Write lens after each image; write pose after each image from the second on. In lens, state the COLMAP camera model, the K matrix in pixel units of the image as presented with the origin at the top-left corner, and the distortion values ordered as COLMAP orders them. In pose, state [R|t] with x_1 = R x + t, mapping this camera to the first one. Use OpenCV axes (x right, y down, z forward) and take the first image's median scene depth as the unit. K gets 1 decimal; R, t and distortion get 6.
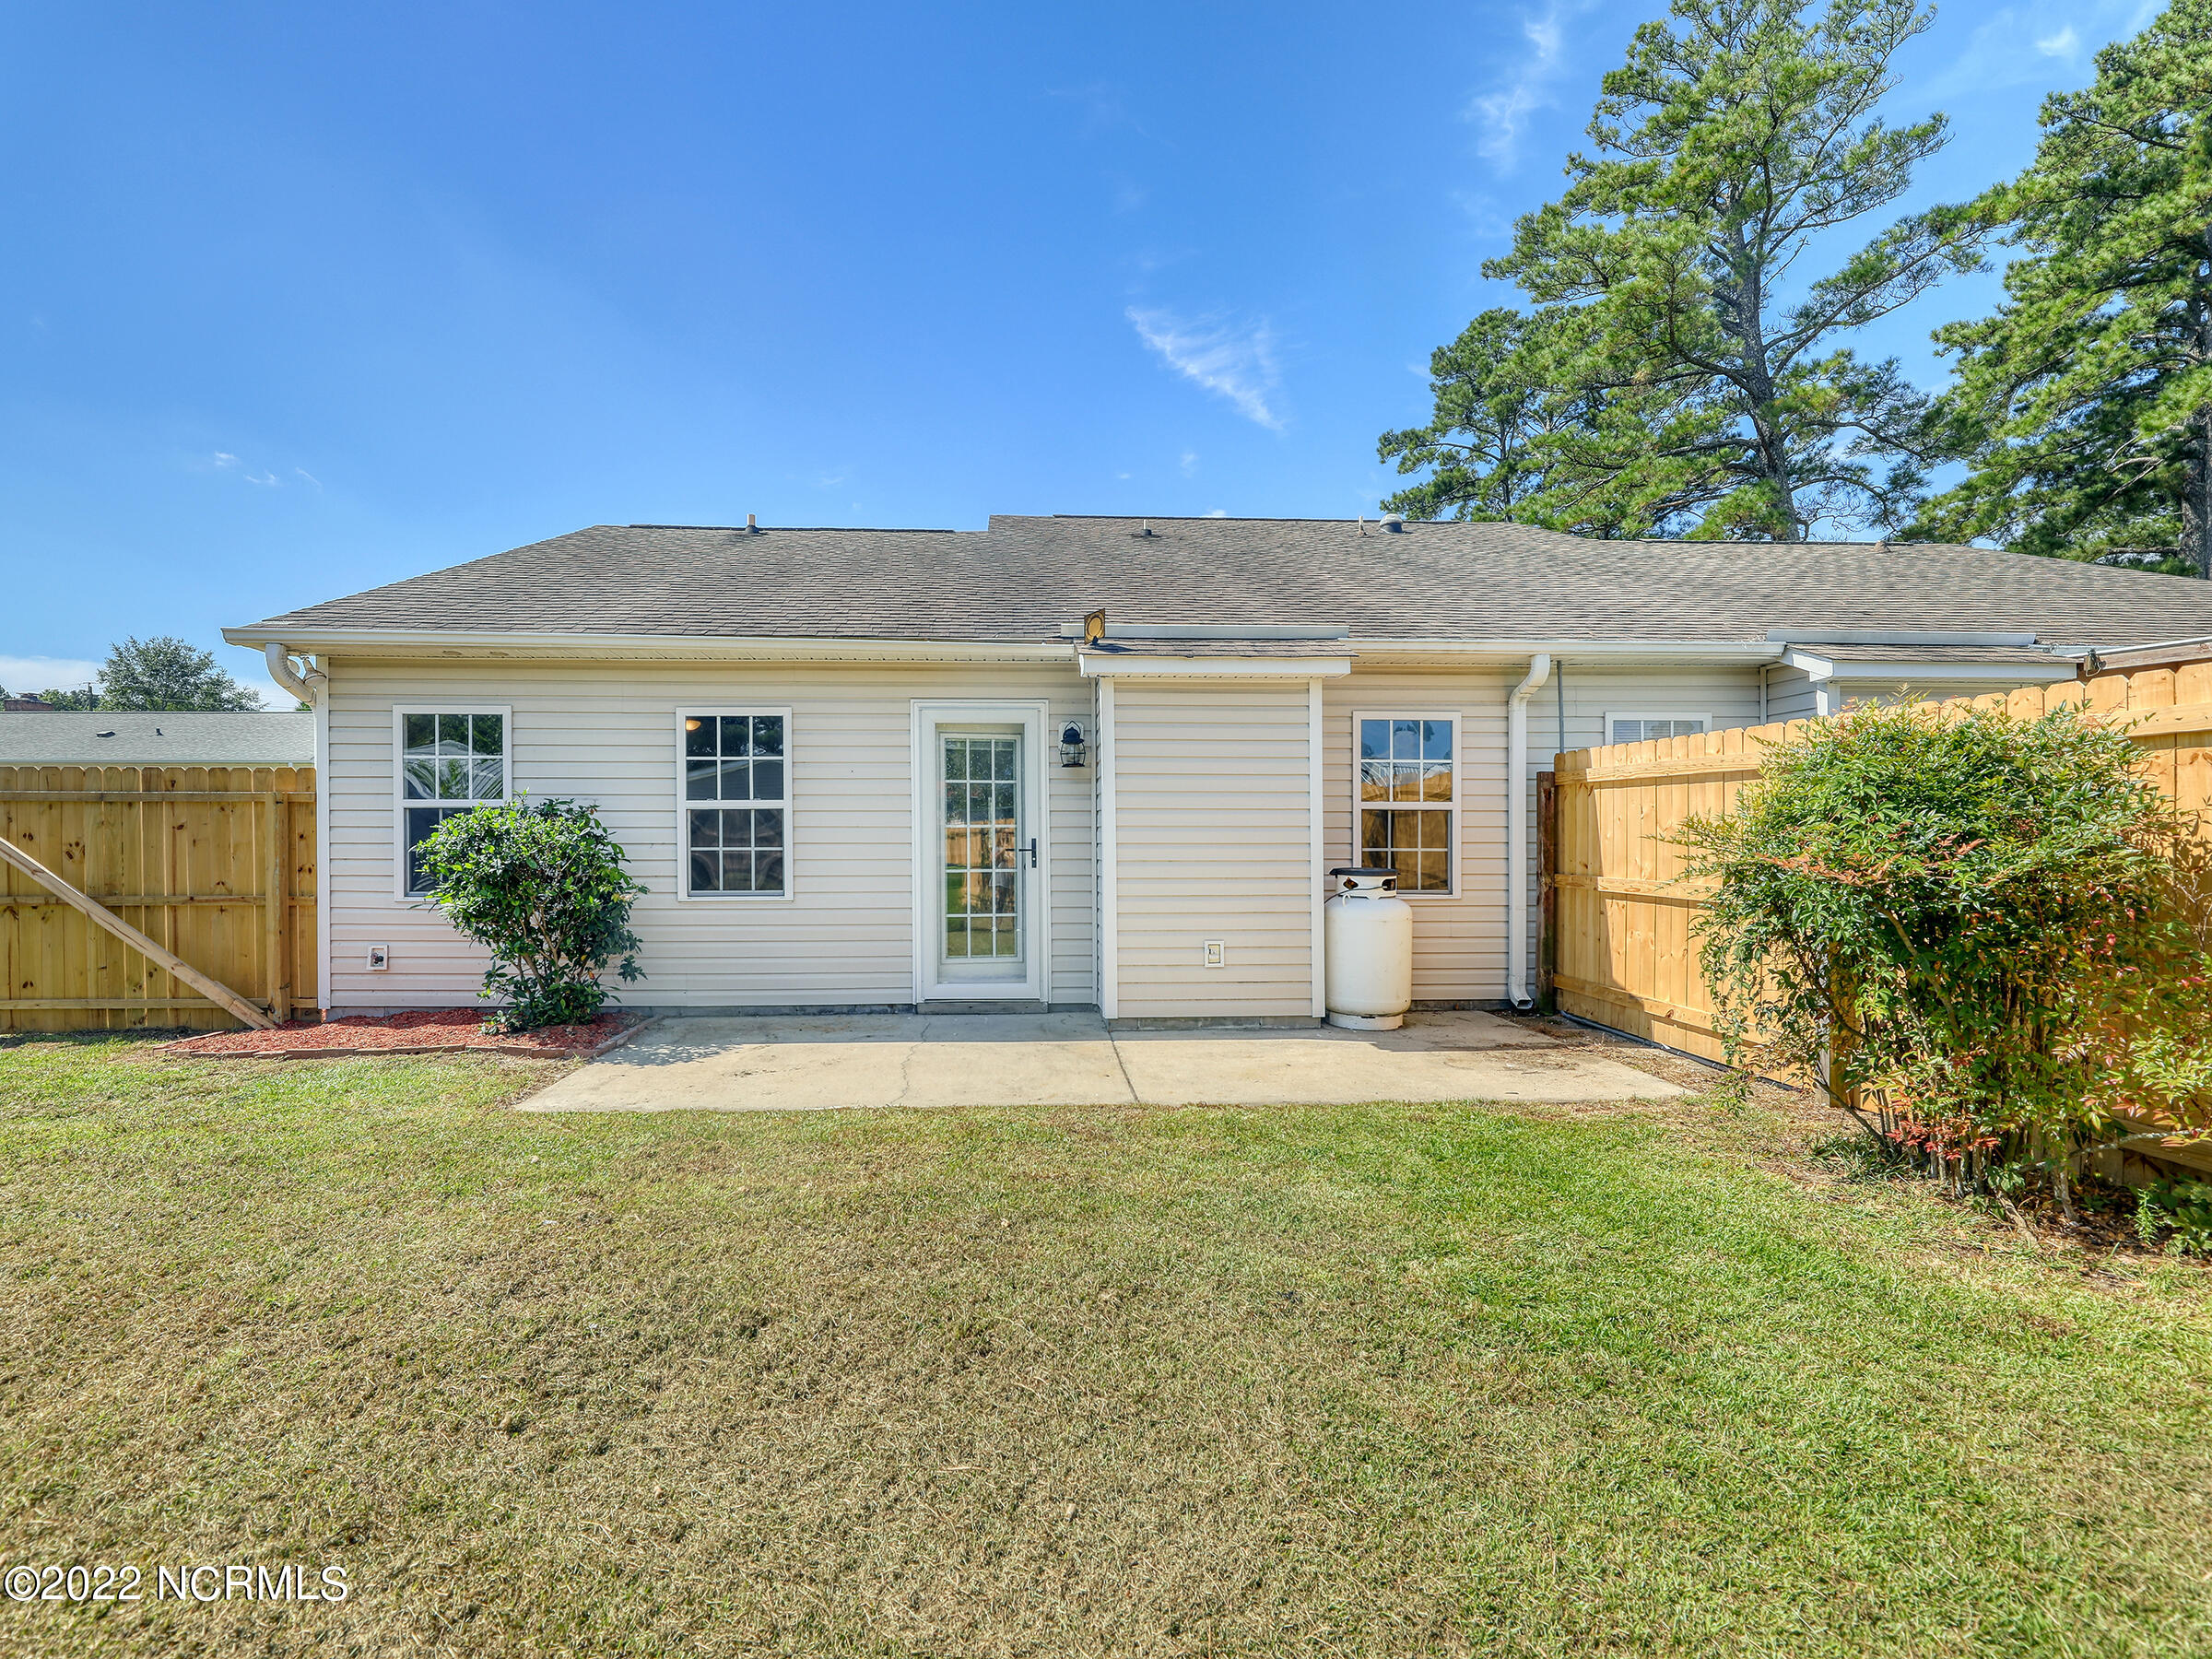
lens RADIAL K [[1055.6, 0, 1103.1], [0, 1055.6, 841.0], [0, 0, 1]] dist [-0.000851, -0.002410]
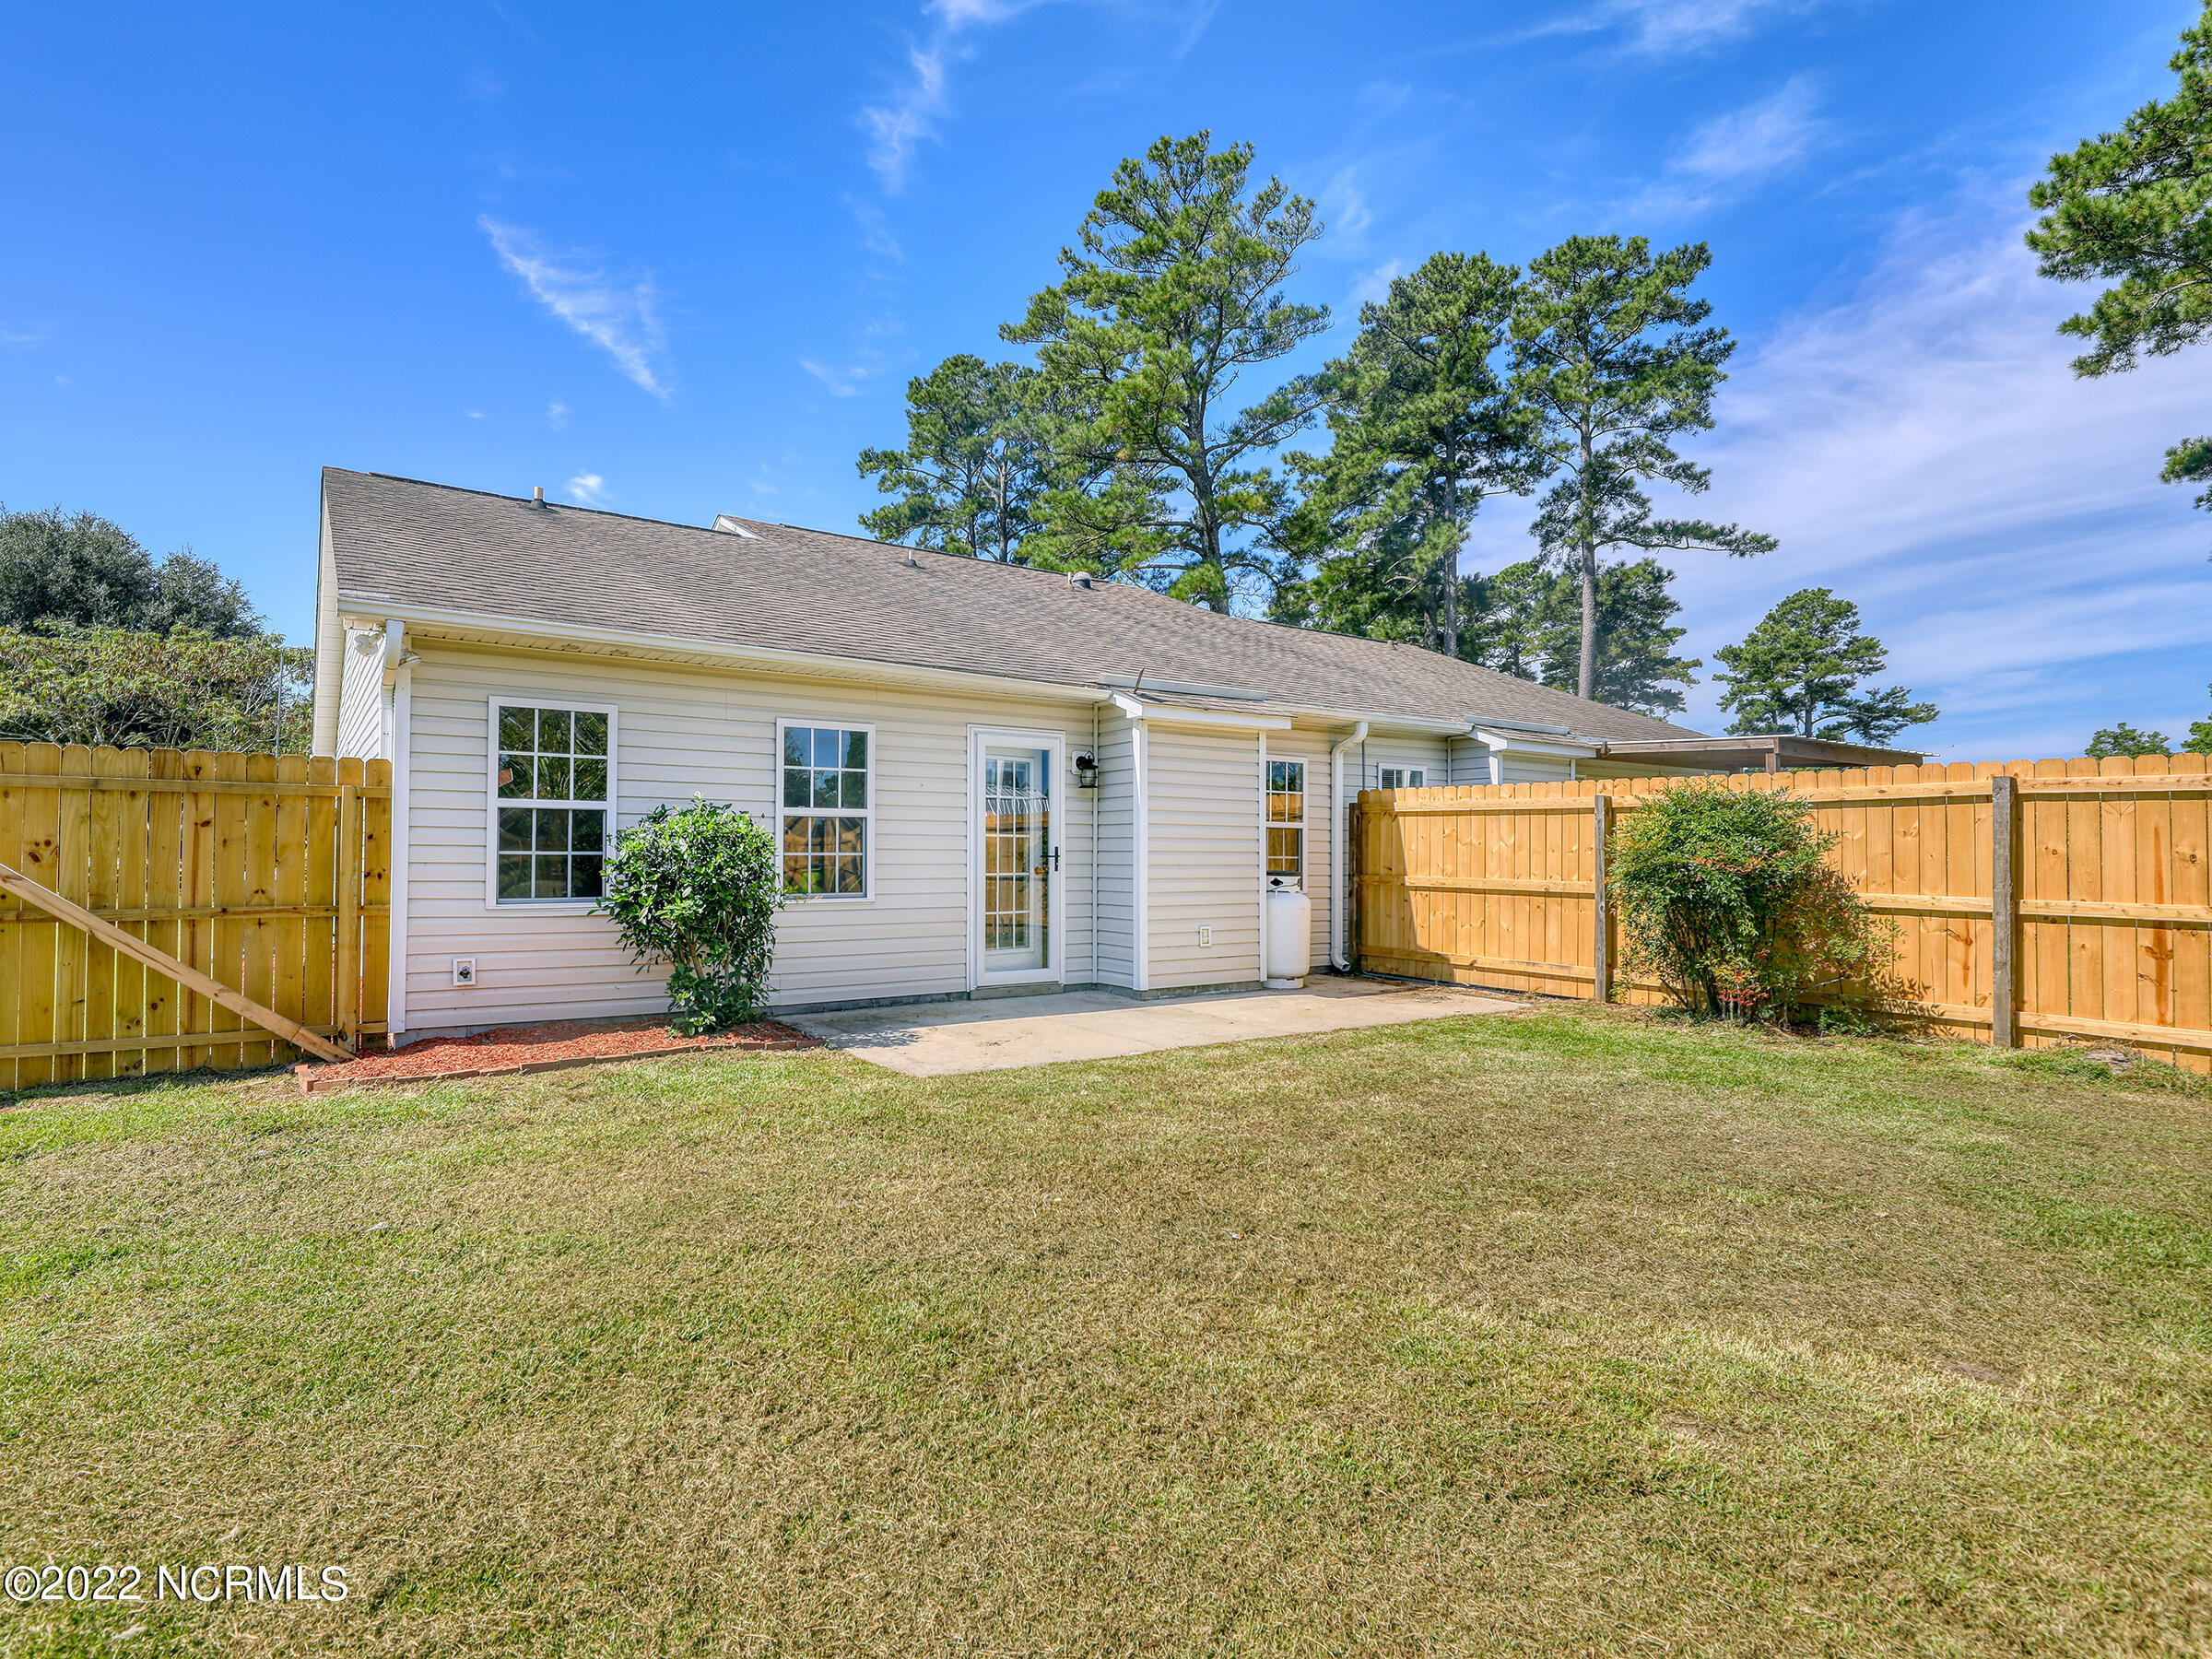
lens RADIAL K [[1080.5, 0, 1106.0], [0, 1080.5, 829.5], [0, 0, 1]] dist [-0.000493, 0.000165]
pose [[0.857009, 0.017398, 0.515007, -0.608505], [-0.007674, 0.999750, -0.021004, 0.003118], [-0.515244, 0.014049, 0.856928, -0.072820]]
